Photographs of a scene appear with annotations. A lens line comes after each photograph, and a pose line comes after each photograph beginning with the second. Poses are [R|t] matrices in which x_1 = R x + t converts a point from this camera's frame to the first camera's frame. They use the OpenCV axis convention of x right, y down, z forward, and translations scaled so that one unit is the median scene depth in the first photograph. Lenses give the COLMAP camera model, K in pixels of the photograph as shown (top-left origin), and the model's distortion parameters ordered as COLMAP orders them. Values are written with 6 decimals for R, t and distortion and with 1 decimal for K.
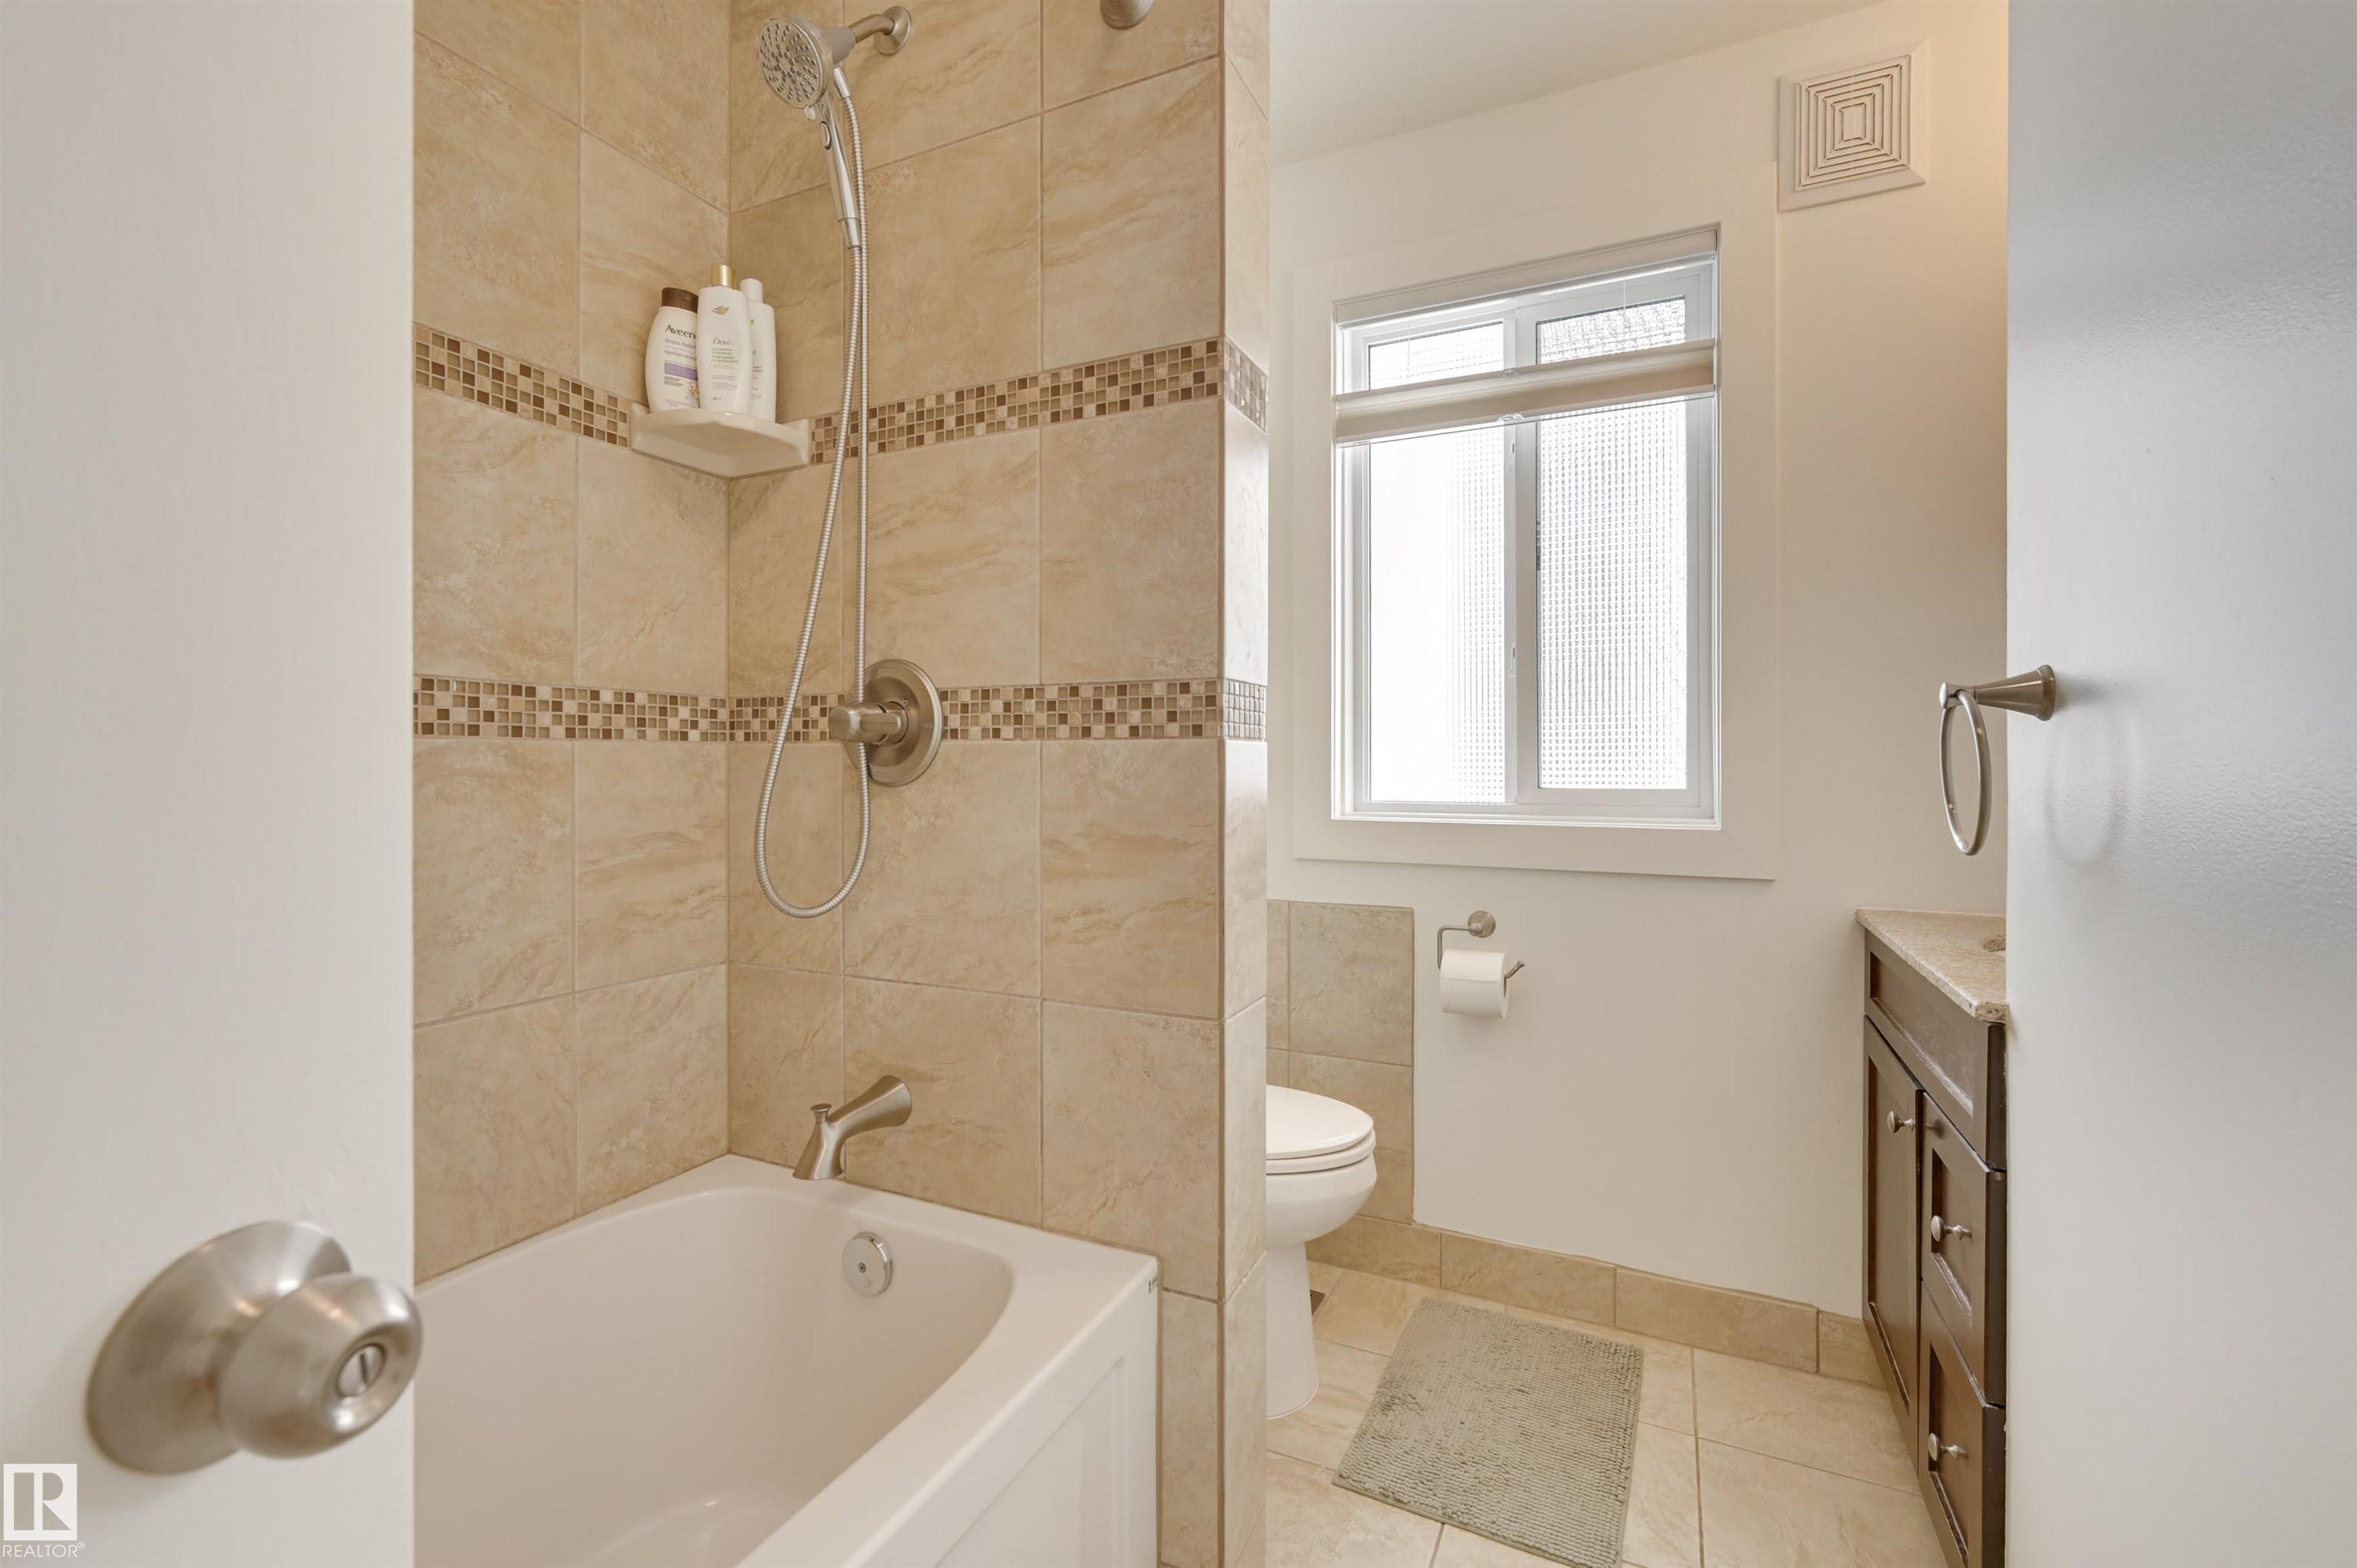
lens RADIAL K [[955.7, 0, 1213.2], [0, 955.7, 763.7], [0, 0, 1]] dist [-0.002559, 0.000560]
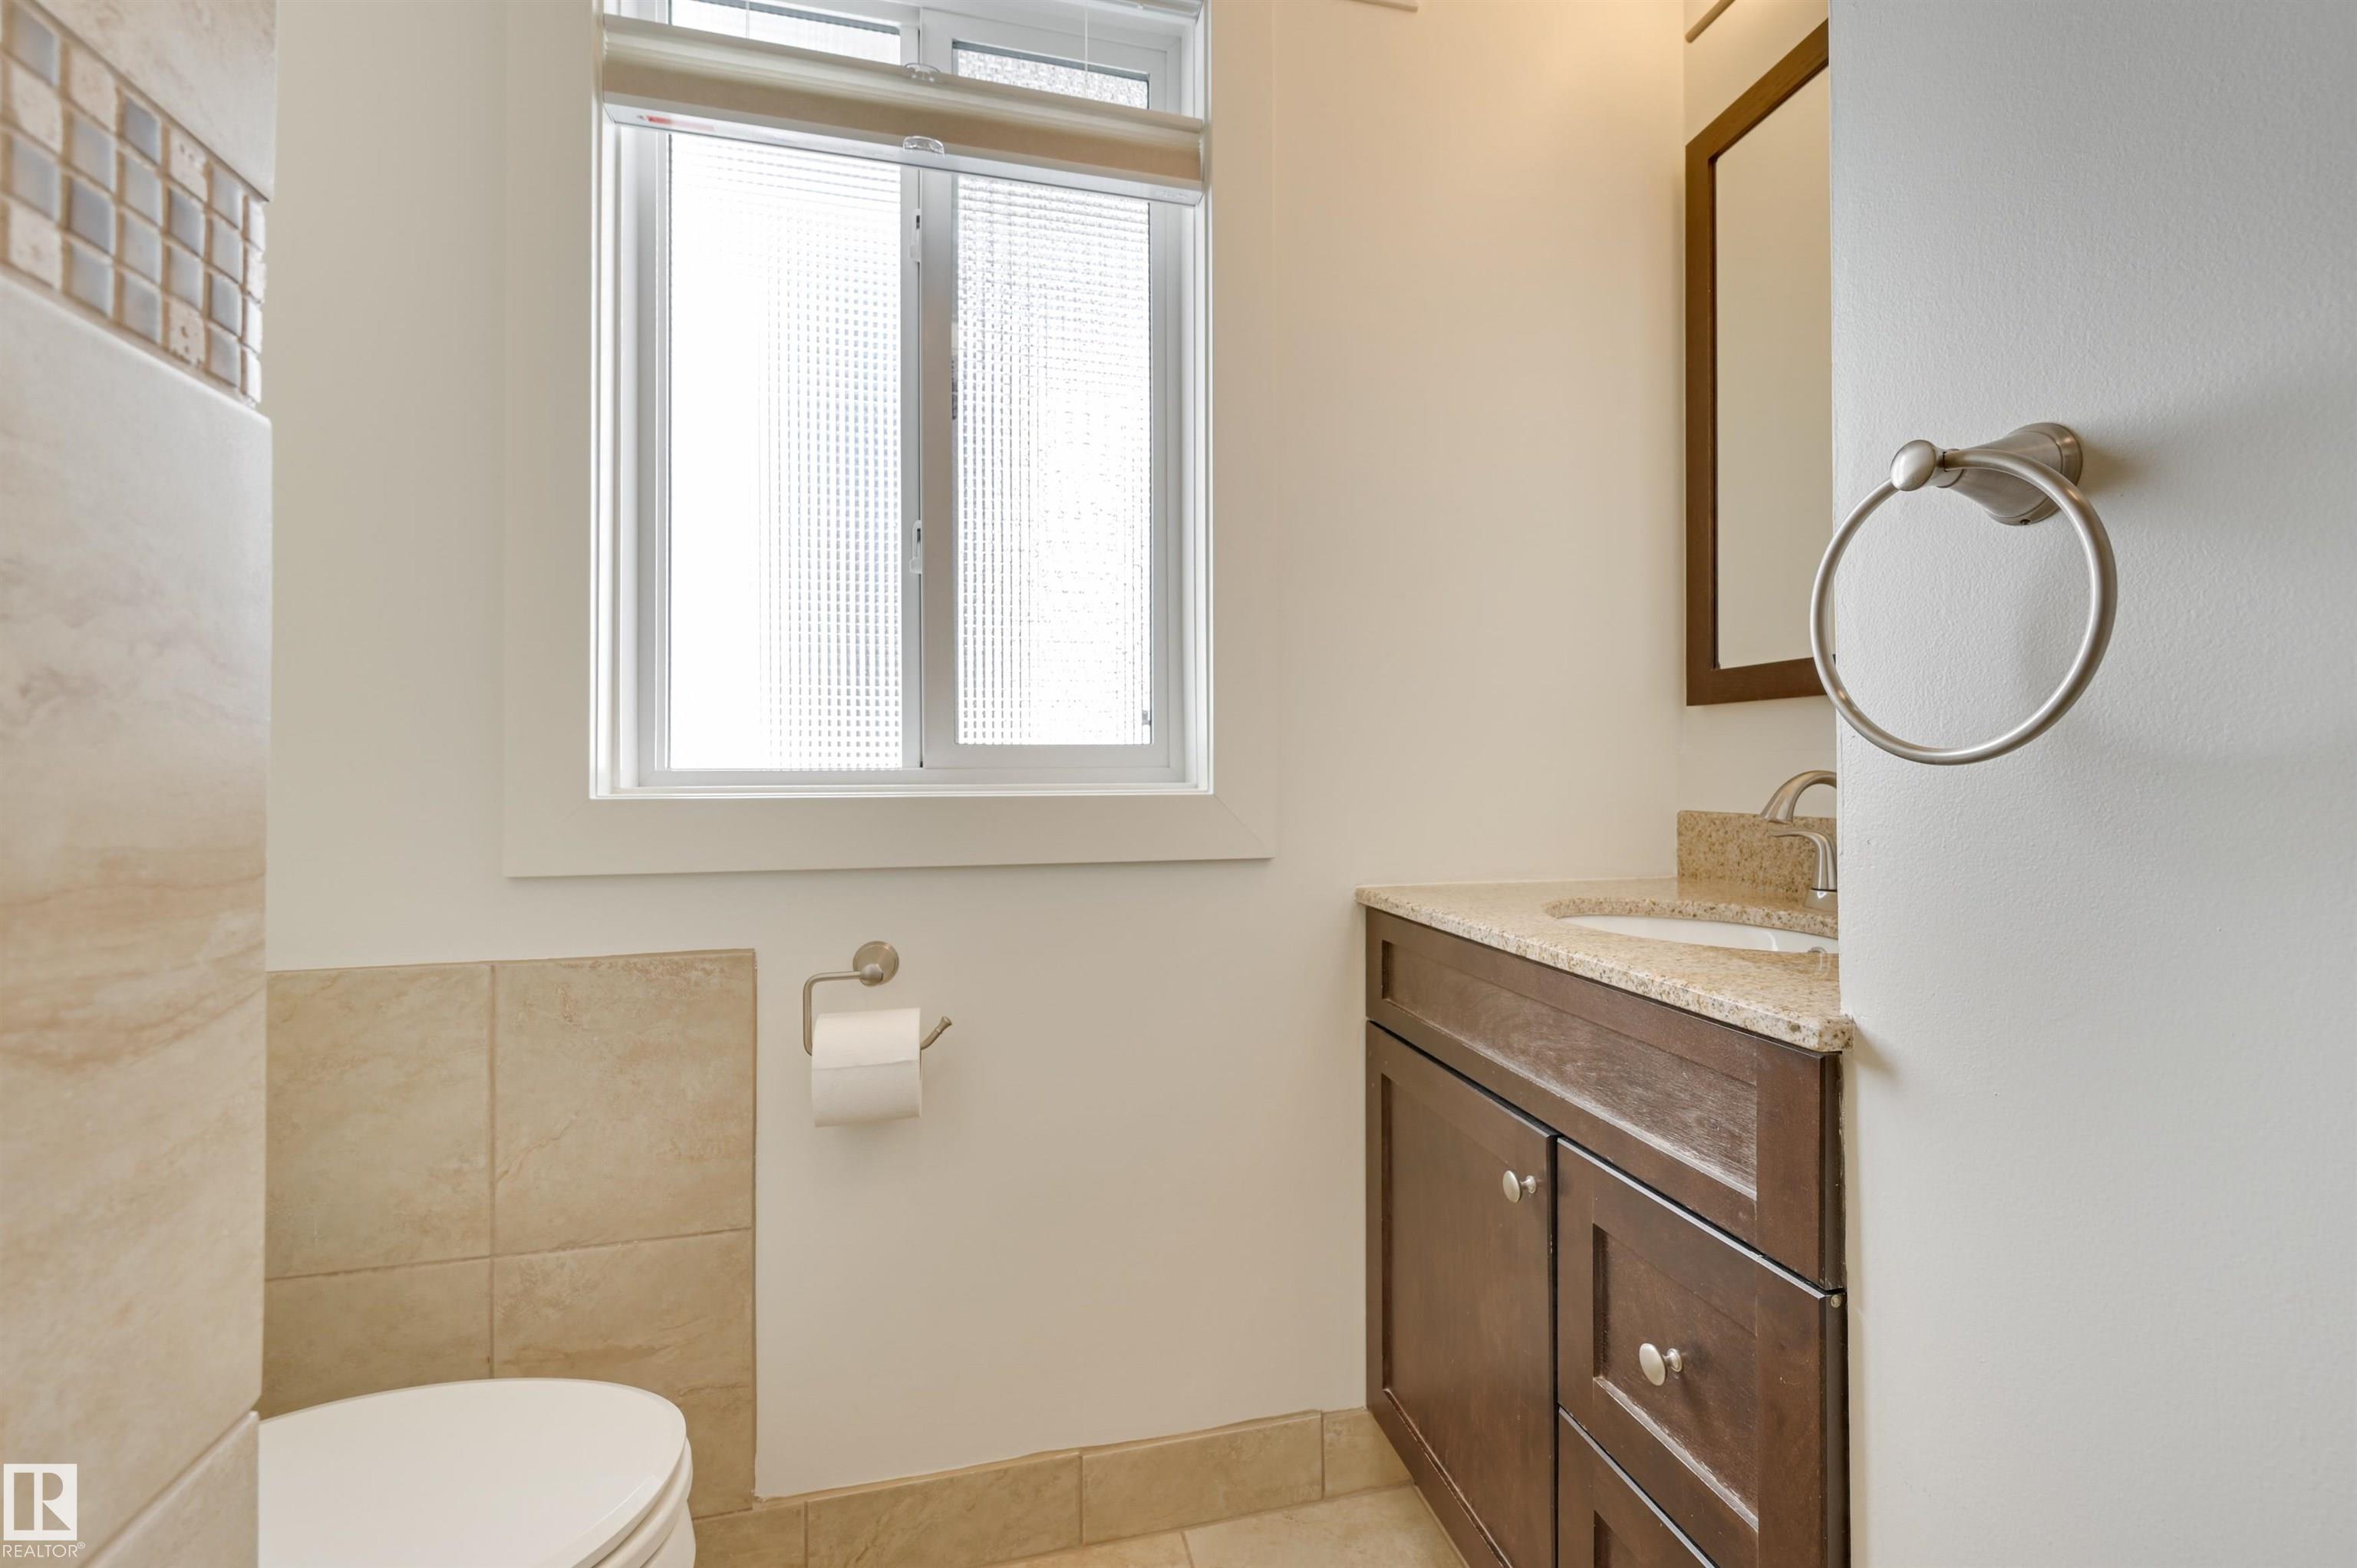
lens RADIAL K [[955.7, 0, 1178.1], [0, 955.7, 756.2], [0, 0, 1]] dist [-0.002559, 0.000560]
pose [[0.786016, 0.004742, 0.618188, 0.059036], [0.004270, 0.999905, -0.013099, 0.047938], [-0.618192, 0.012936, 0.785921, 0.427206]]
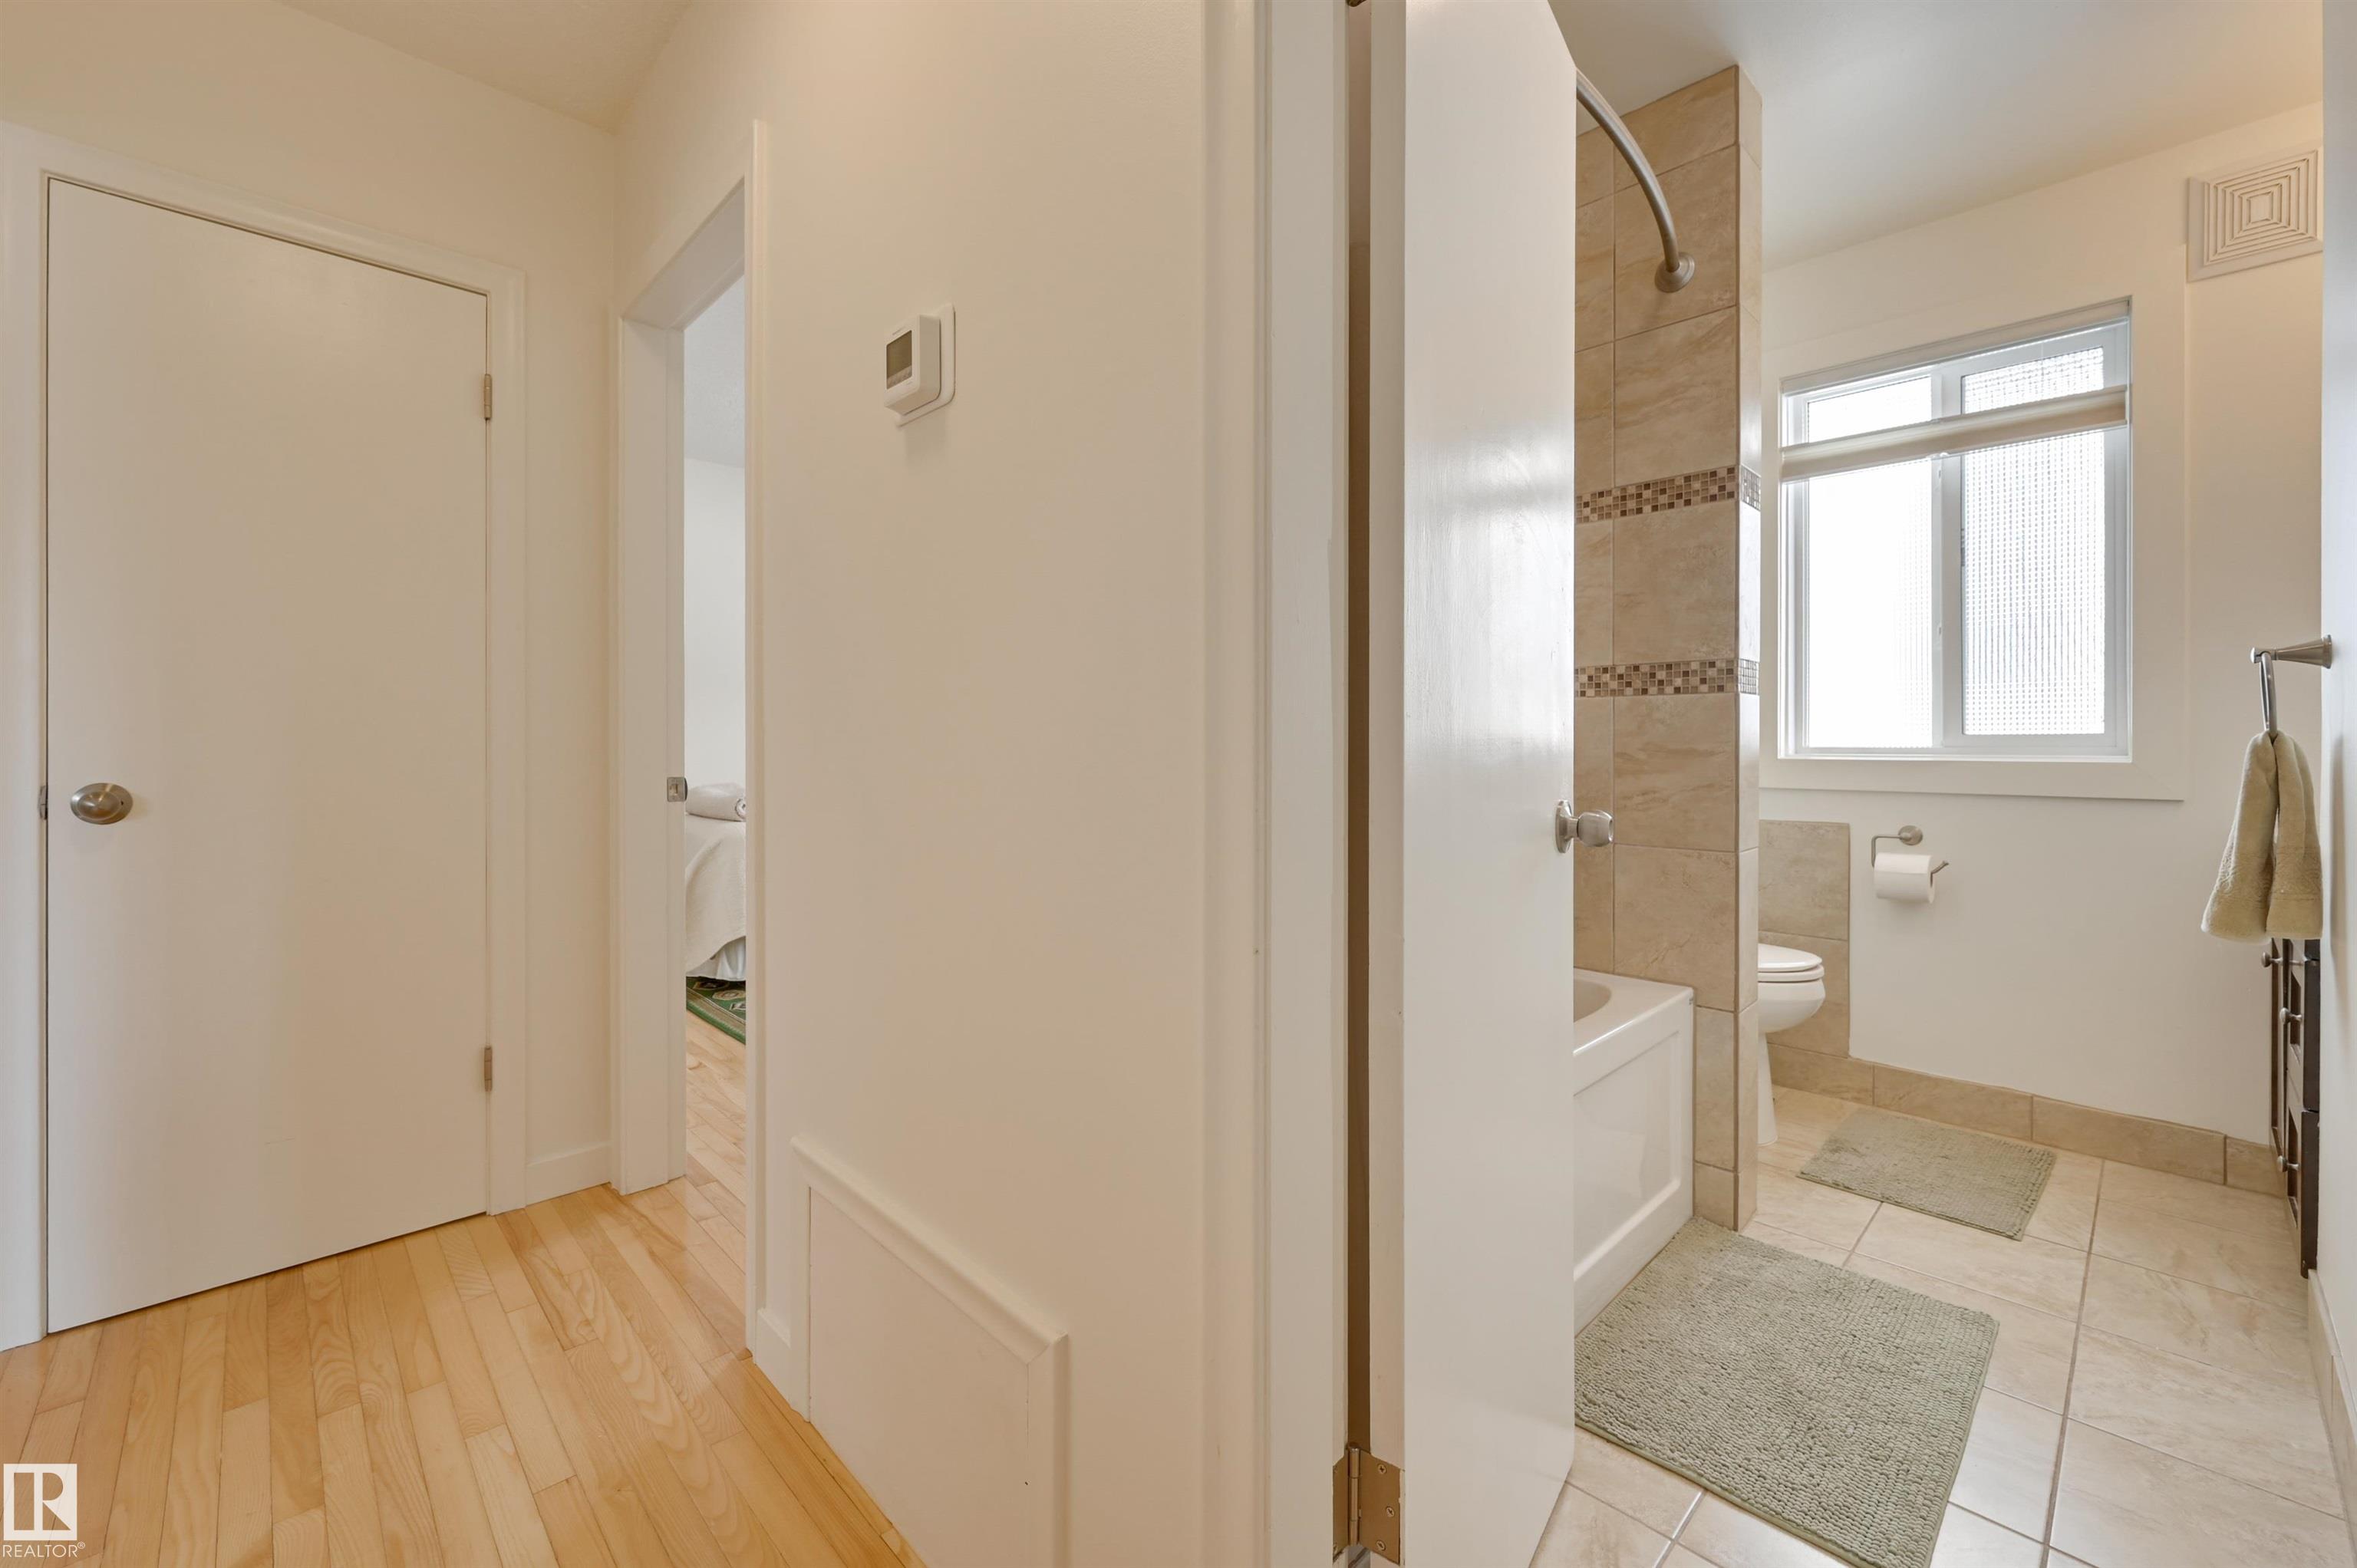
lens RADIAL K [[955.7, 0, 1194.4], [0, 955.7, 746.9], [0, 0, 1]] dist [-0.002559, 0.000560]
pose [[0.934916, 0.001069, -0.354868, -0.192818], [-0.000932, 0.999999, 0.000558, 0.046985], [0.354868, -0.000191, 0.934916, -0.640321]]
